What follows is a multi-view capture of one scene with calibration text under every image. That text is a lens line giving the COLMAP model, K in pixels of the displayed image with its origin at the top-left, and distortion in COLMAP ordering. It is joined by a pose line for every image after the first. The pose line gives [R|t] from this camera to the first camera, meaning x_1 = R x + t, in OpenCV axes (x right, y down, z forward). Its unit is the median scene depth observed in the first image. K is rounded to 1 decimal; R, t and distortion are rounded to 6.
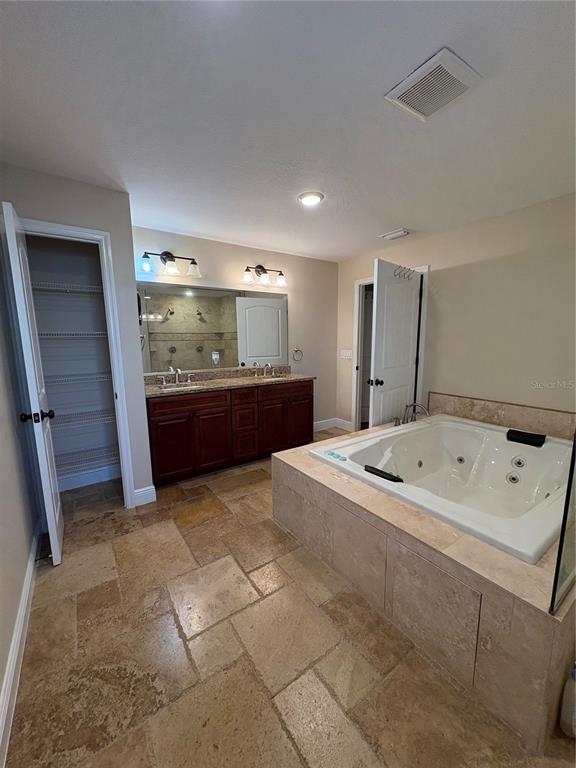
lens RADIAL K [[306.1, 0, 288.0], [0, 306.1, 384.0], [0, 0, 1]] dist [0.001473, 0.000203]
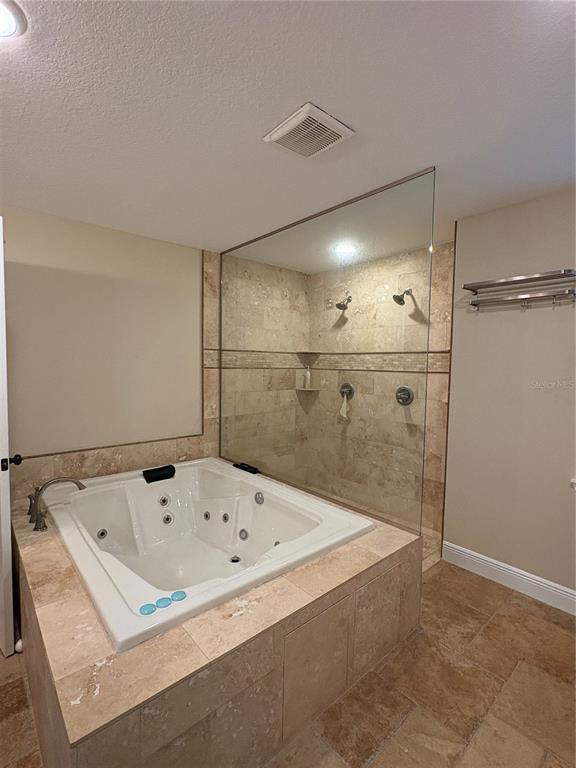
lens RADIAL K [[362.7, 0, 288.0], [0, 362.7, 384.0], [0, 0, 1]] dist [0.002385, 0.000162]
pose [[-0.114054, -0.048835, 0.992274, -0.597562], [0.134136, 0.988889, 0.064087, -0.187109], [-0.984378, 0.140409, -0.106236, 1.042798]]
